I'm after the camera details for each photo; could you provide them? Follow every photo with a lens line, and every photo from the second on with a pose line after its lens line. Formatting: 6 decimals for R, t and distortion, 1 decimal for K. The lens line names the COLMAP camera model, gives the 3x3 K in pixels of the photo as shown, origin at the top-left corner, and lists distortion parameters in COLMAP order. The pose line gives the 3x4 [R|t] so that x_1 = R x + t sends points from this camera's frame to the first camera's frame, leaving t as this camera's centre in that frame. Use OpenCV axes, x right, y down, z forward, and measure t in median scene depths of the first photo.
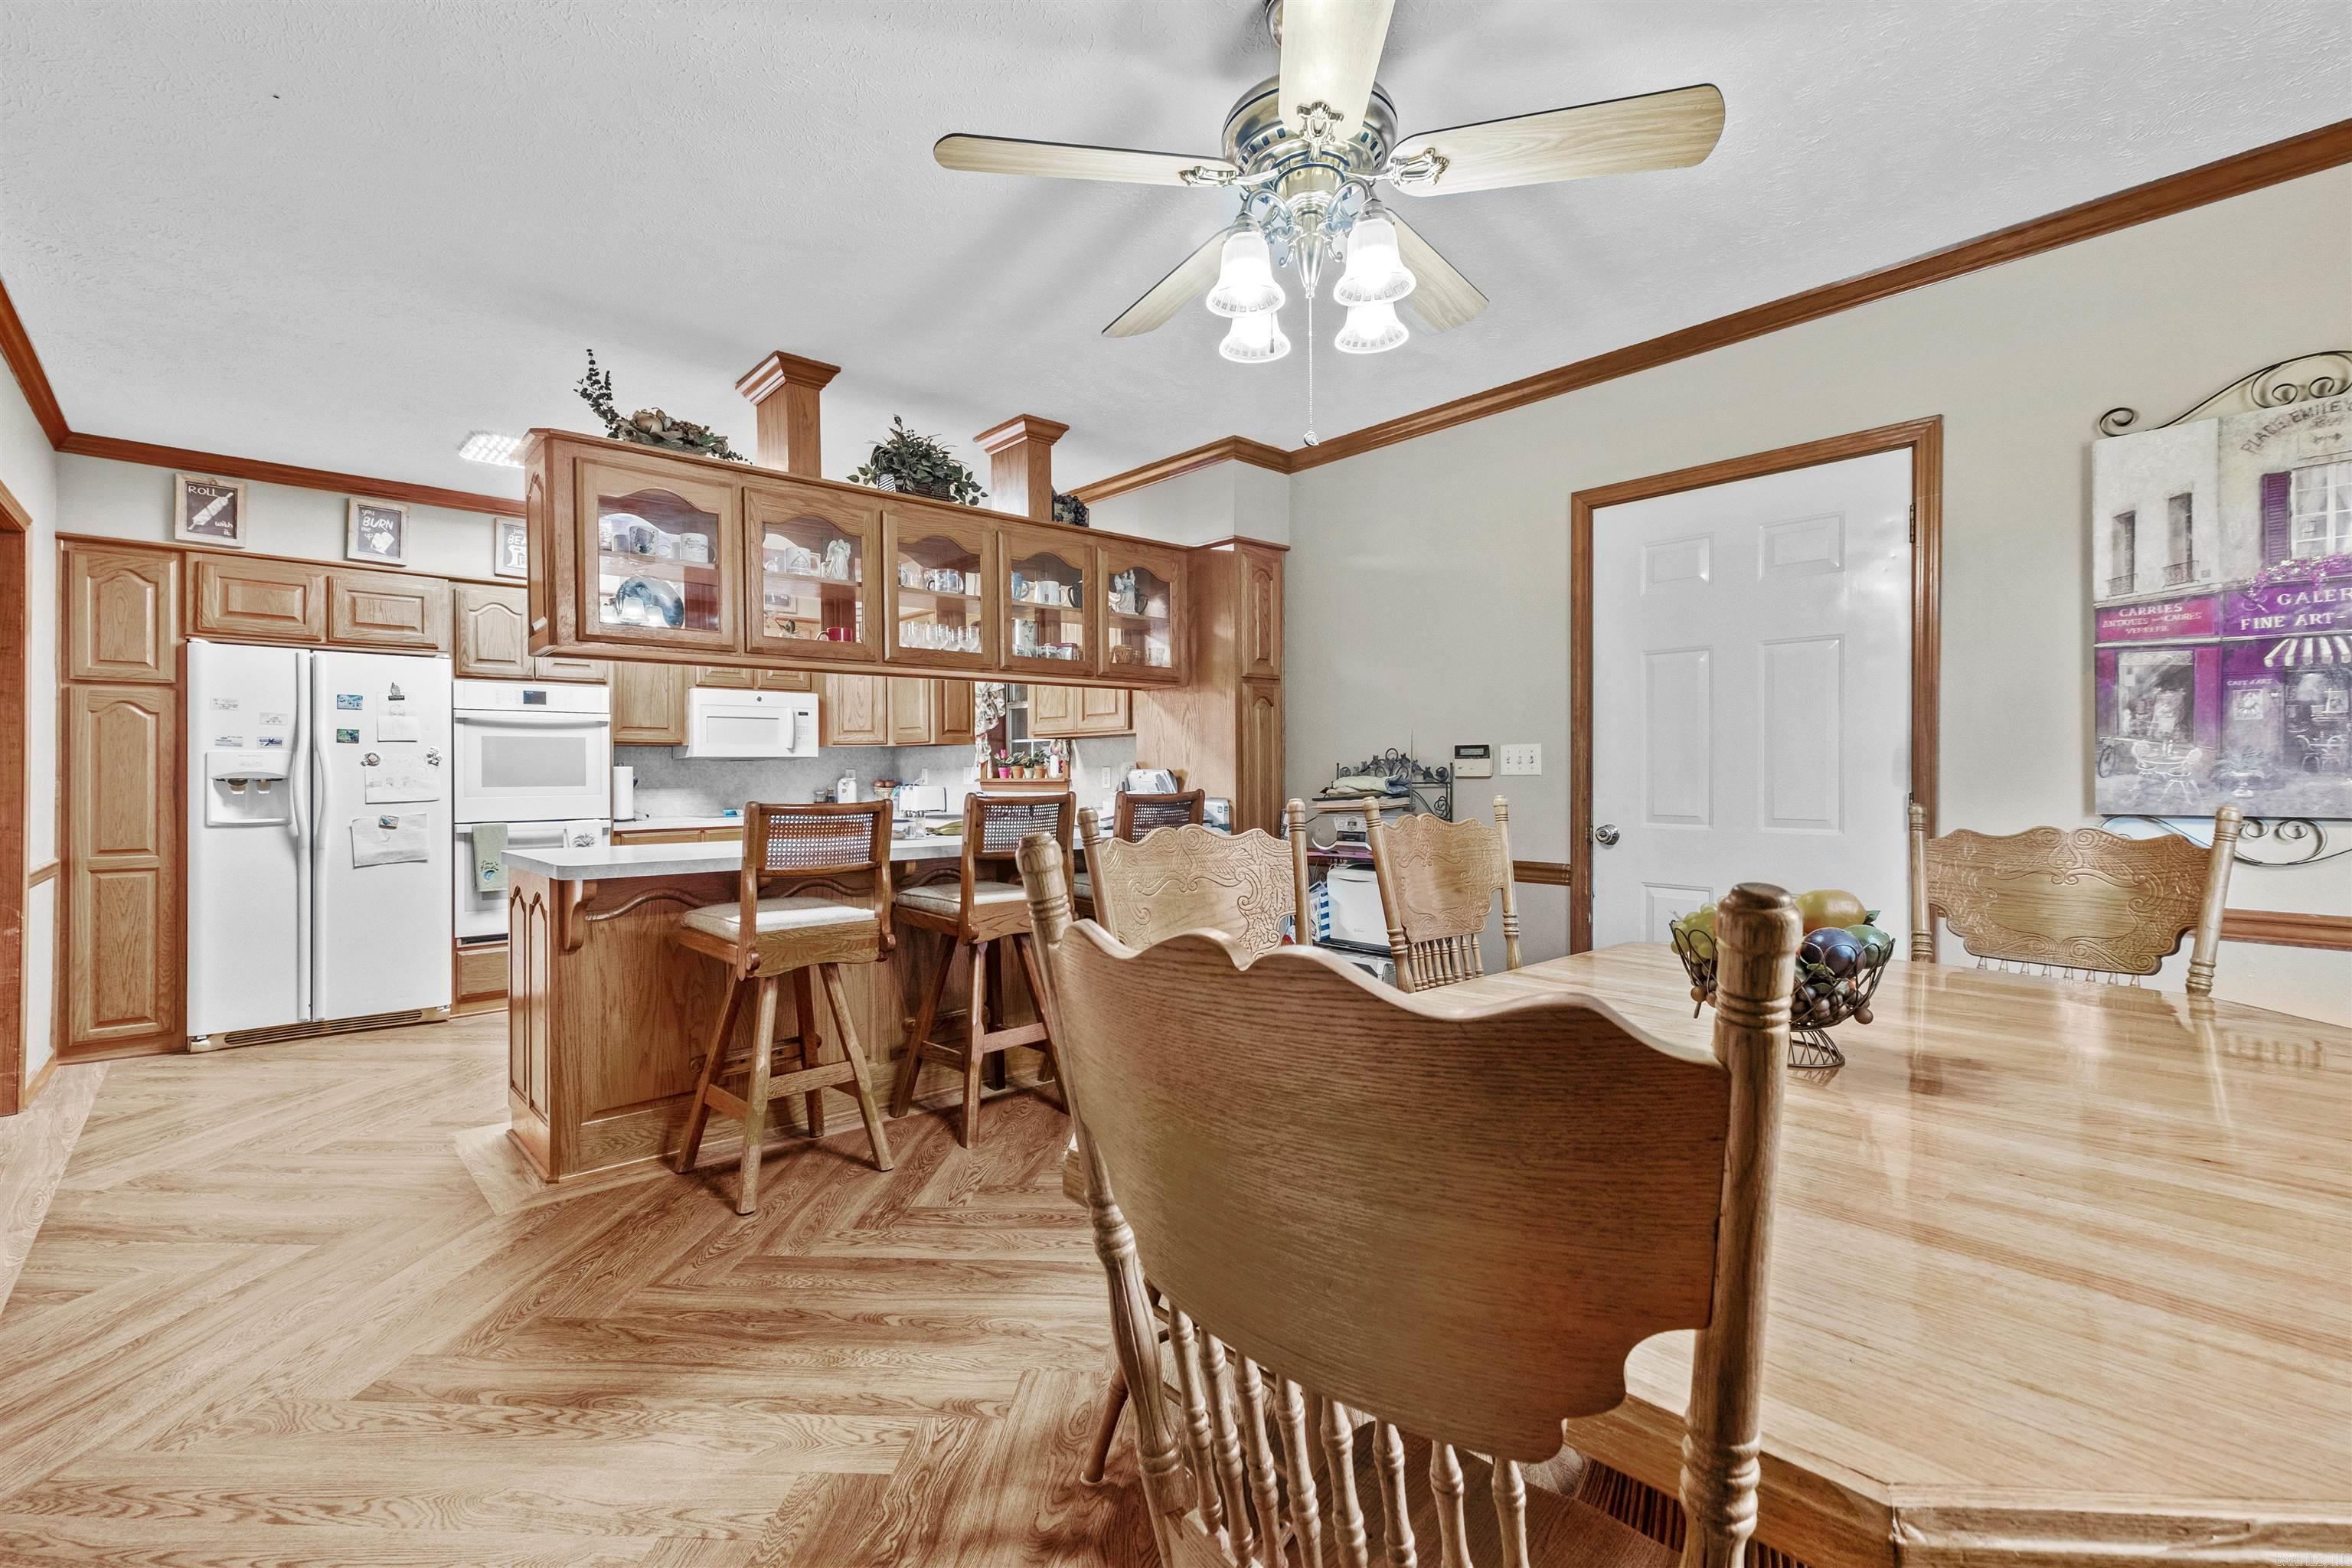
lens RADIAL K [[1033.9, 0, 1163.9], [0, 1033.9, 776.5], [0, 0, 1]] dist [0.004046, 0.000007]
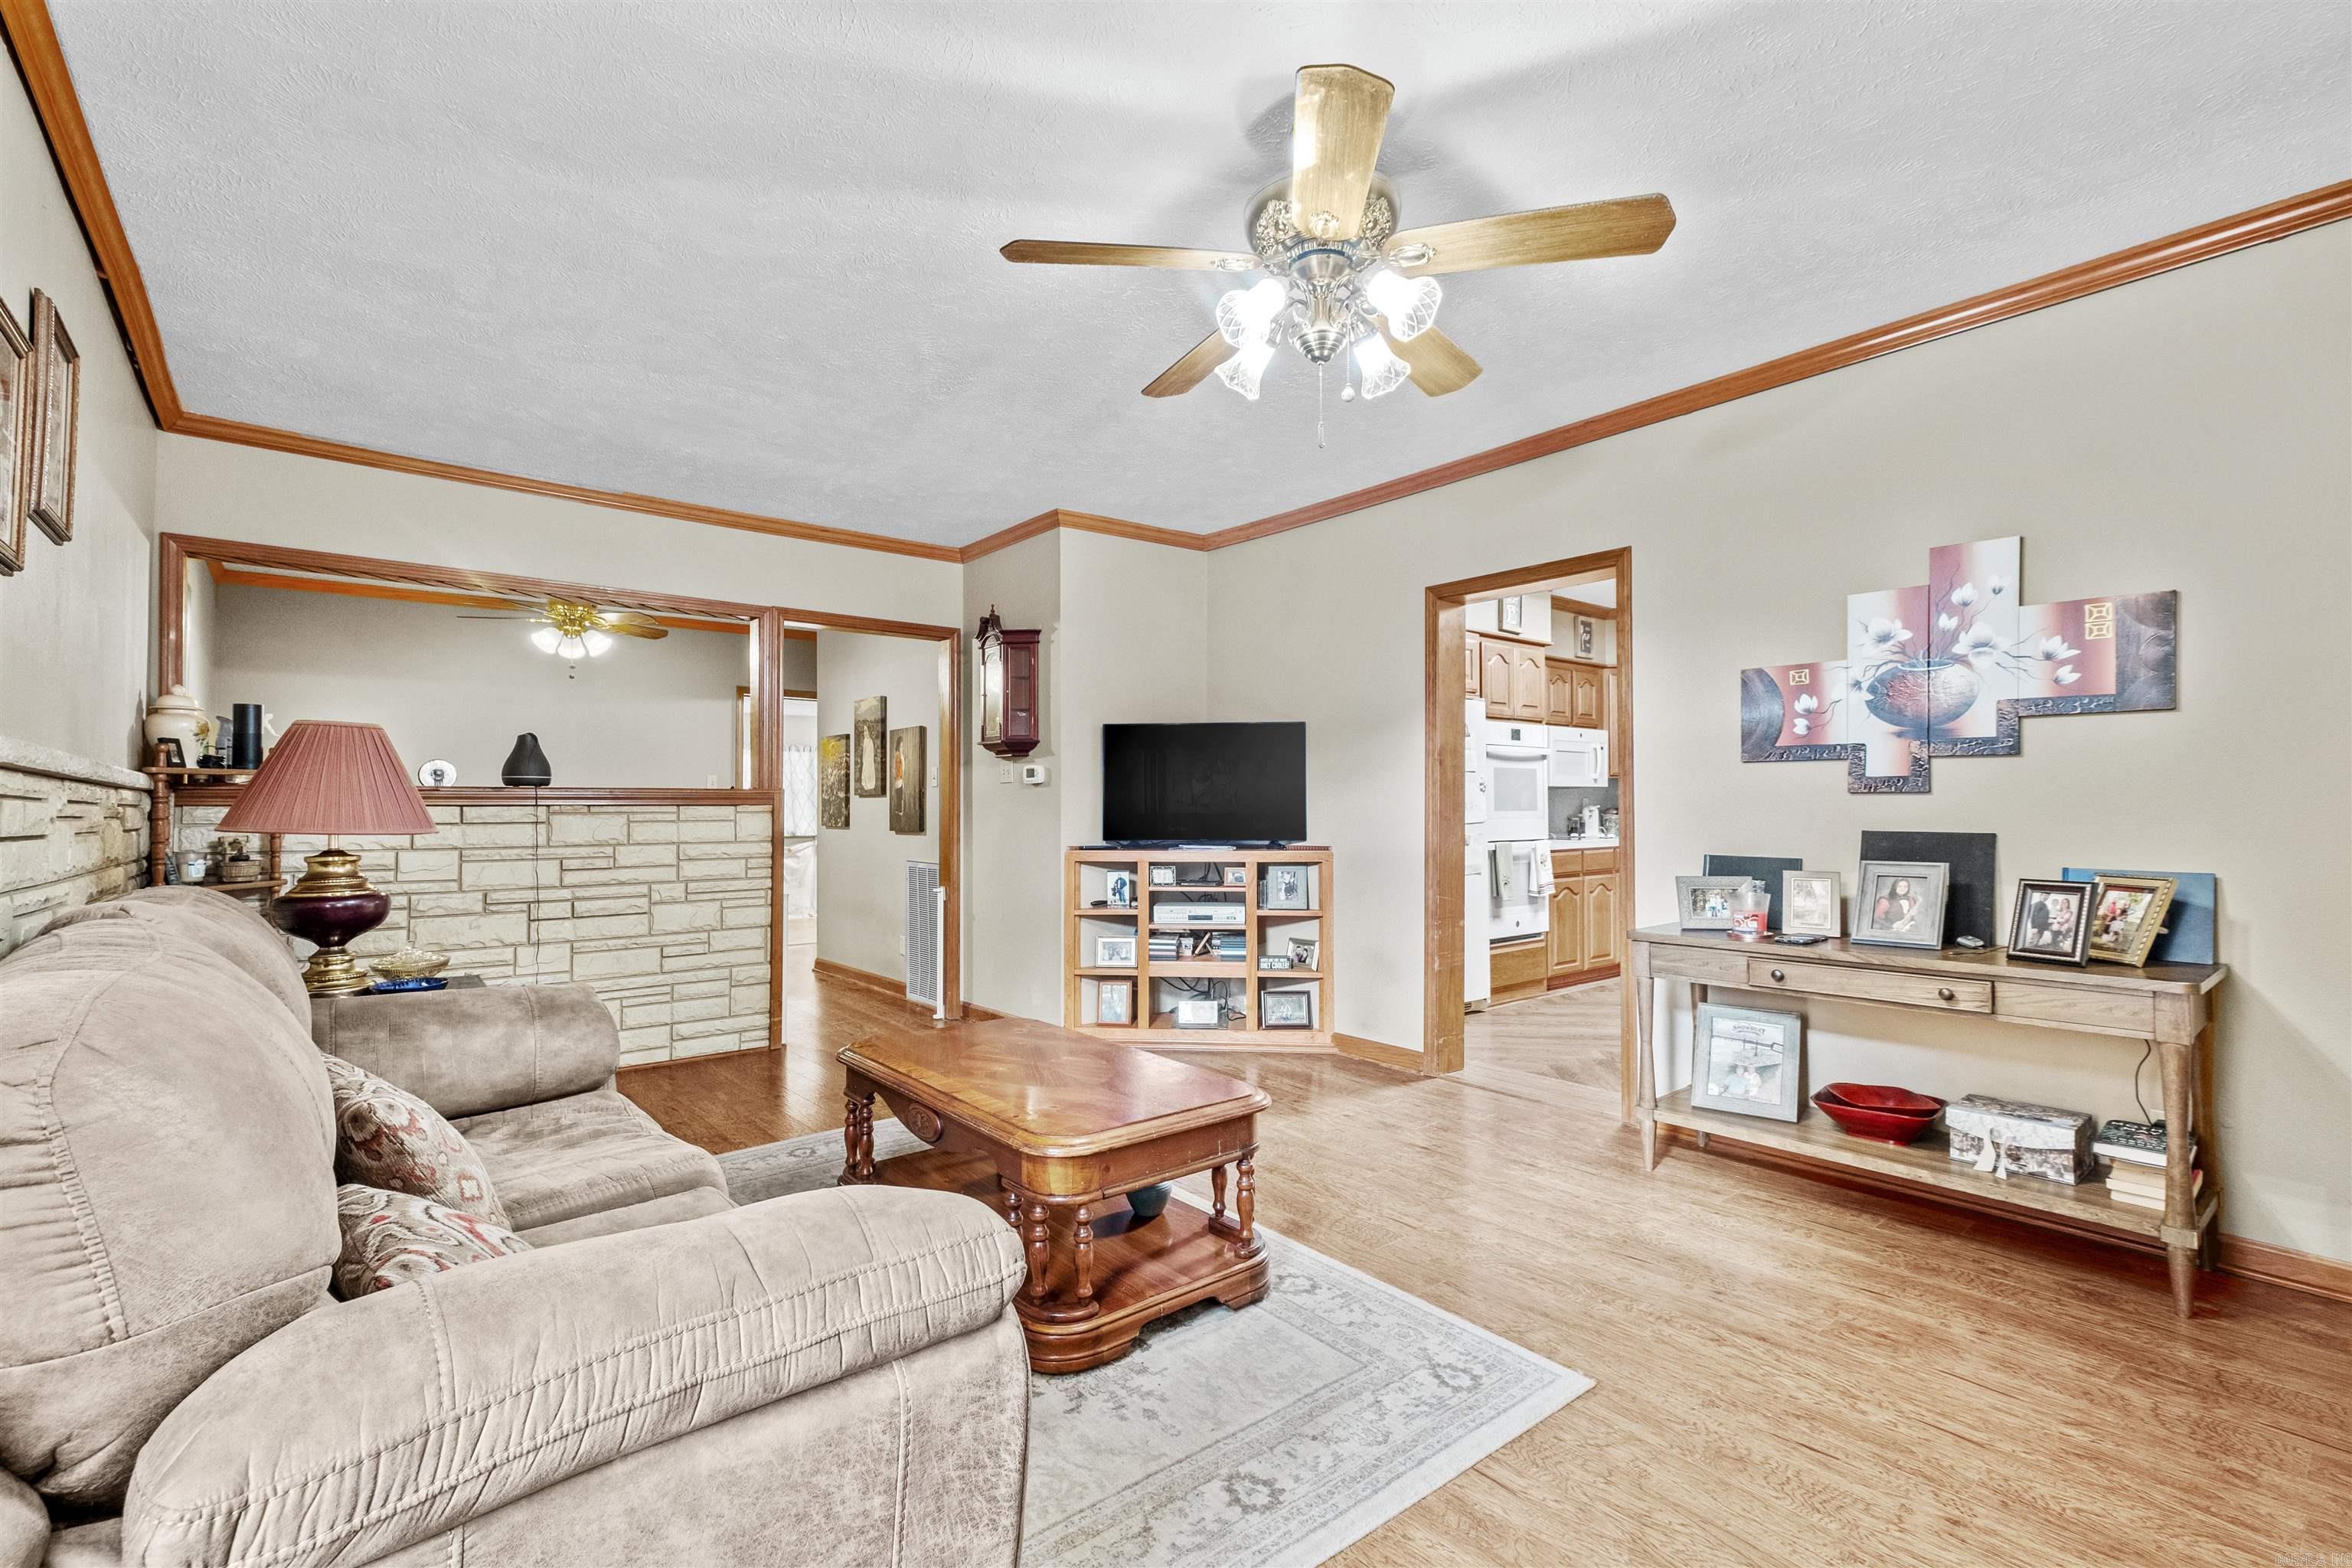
lens RADIAL K [[1048.9, 0, 1176.0], [0, 1048.9, 784.0], [0, 0, 1]] dist [0.006523, 0.000350]
pose [[0.998975, 0.003749, -0.045099, -1.127321], [-0.004774, 0.999732, -0.022645, 0.009684], [0.045002, 0.022838, 0.998726, -0.239353]]
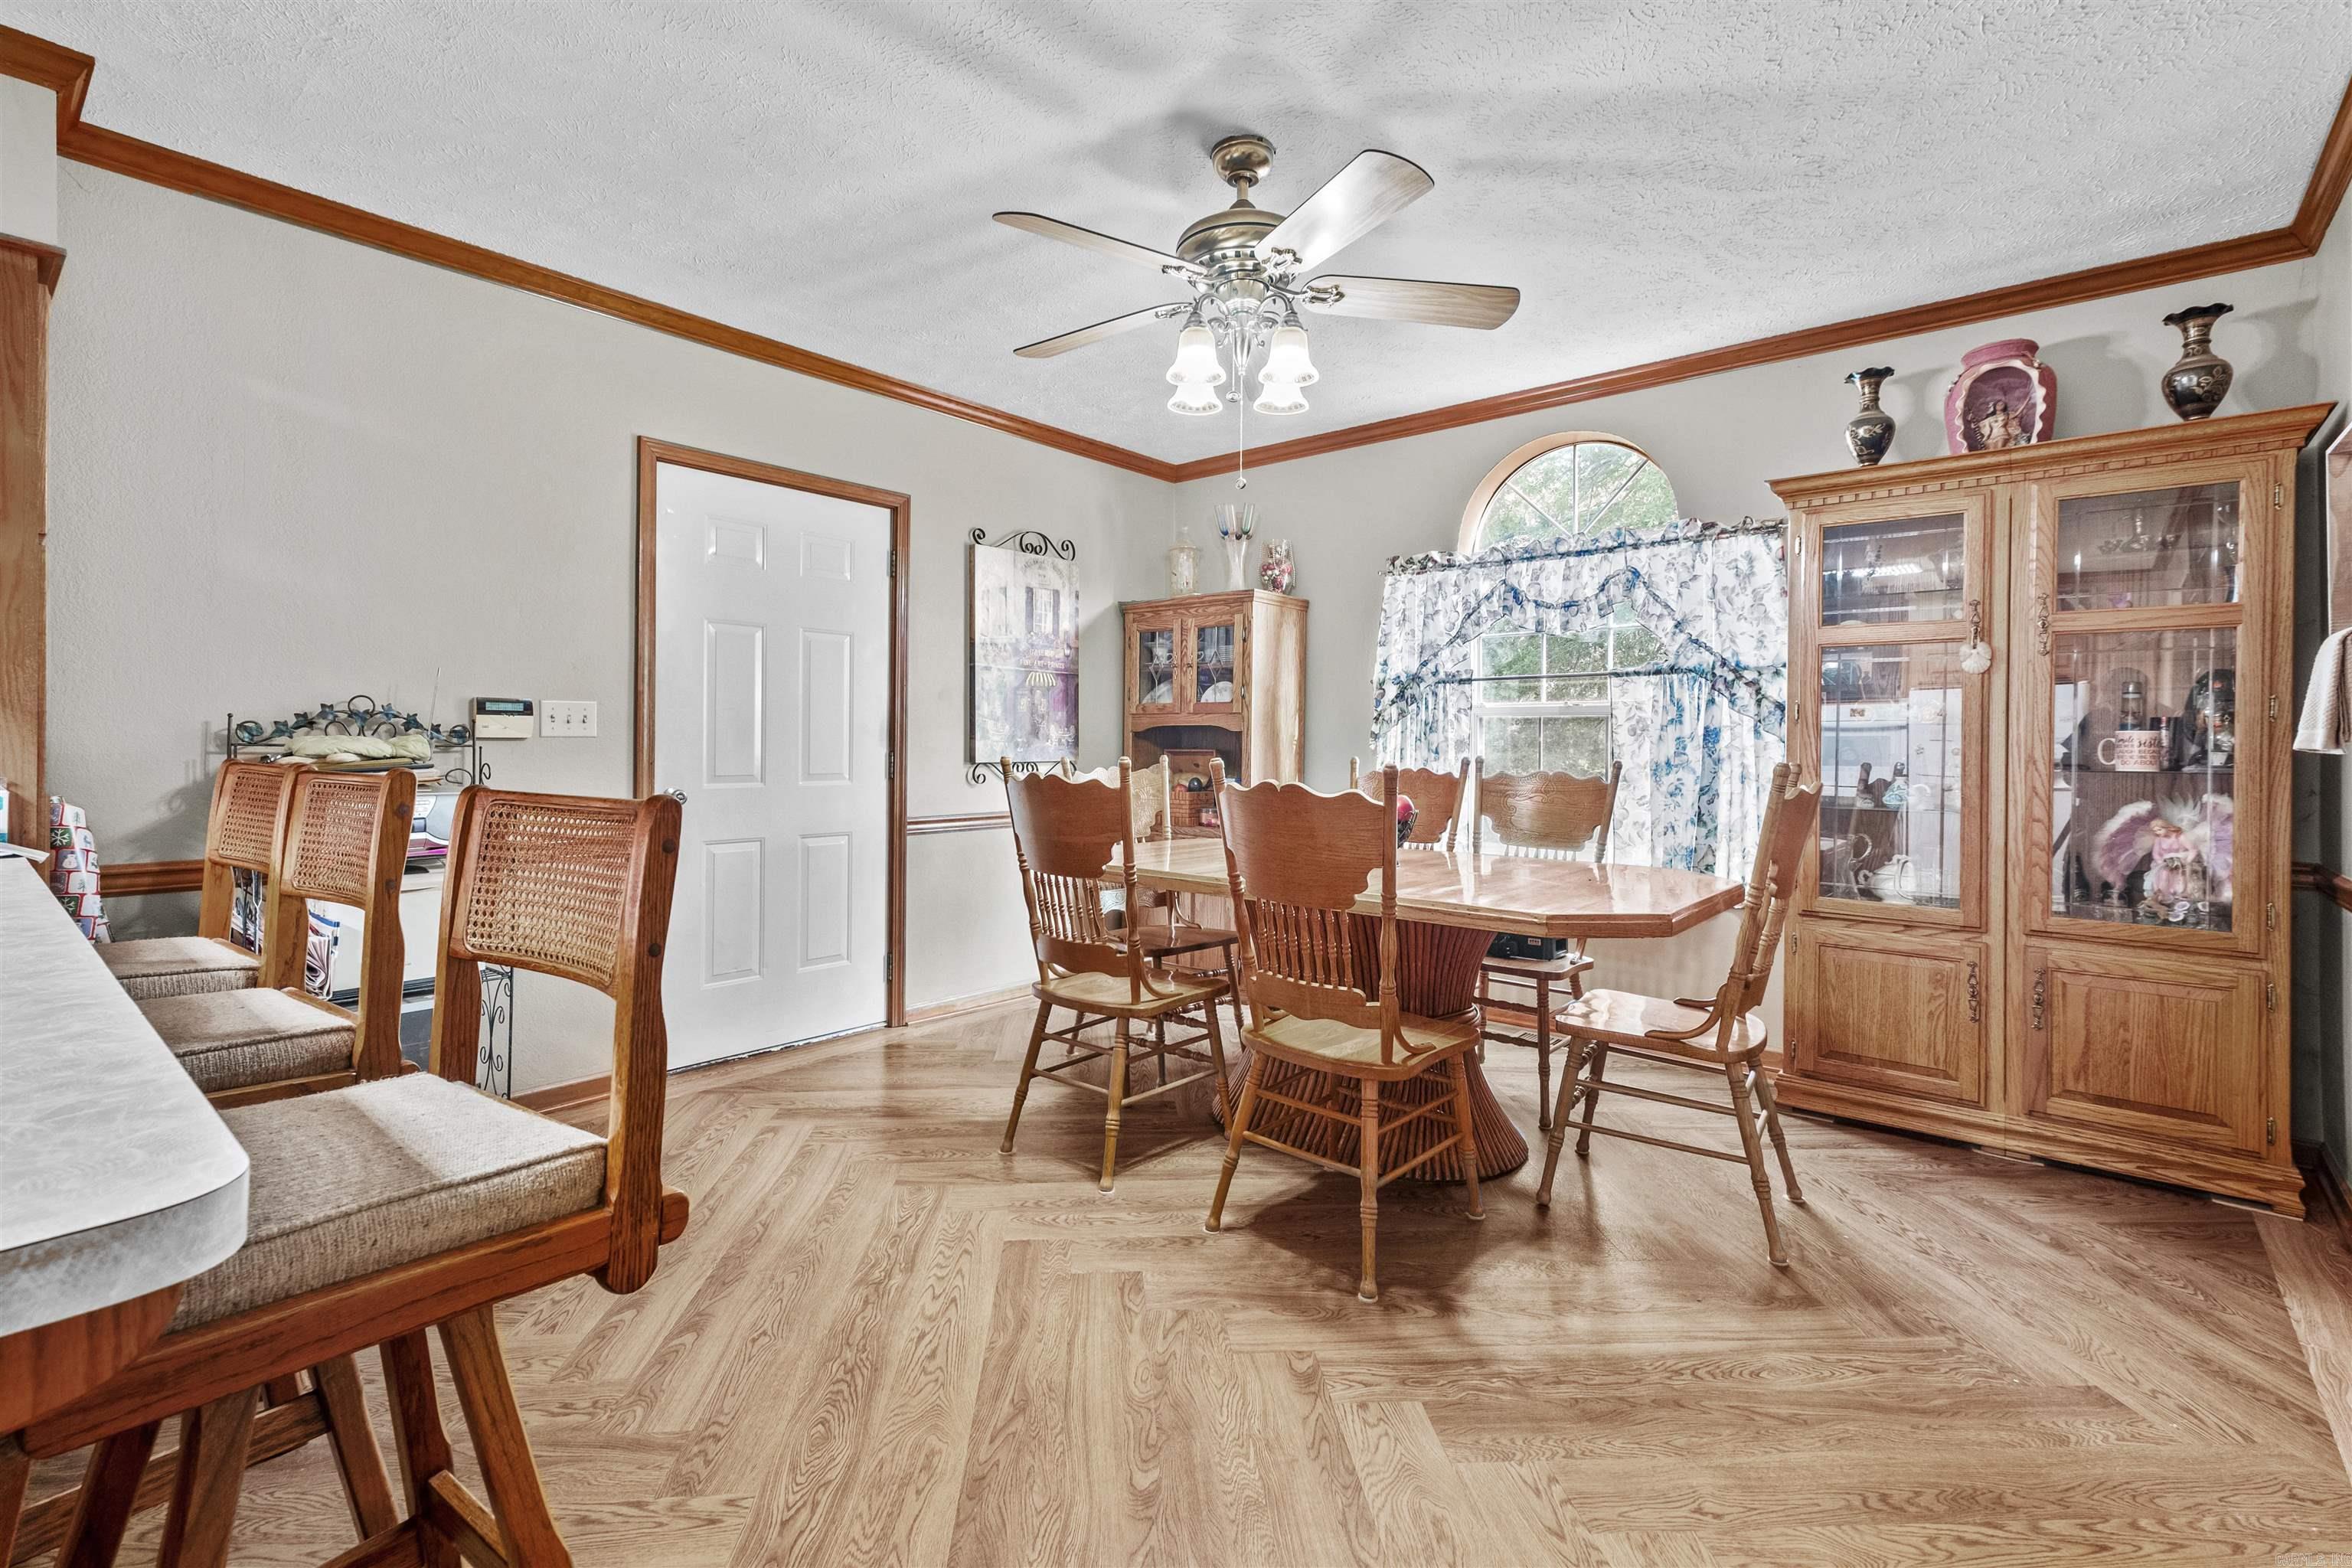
lens RADIAL K [[1041.4, 0, 1157.7], [0, 1041.4, 741.0], [0, 0, 1]] dist [0.000939, 0.000071]
pose [[-0.119308, 0.005124, 0.992844, -0.487910], [-0.002325, 0.999983, -0.005440, 0.004795], [-0.992855, -0.002957, -0.119294, 0.530508]]
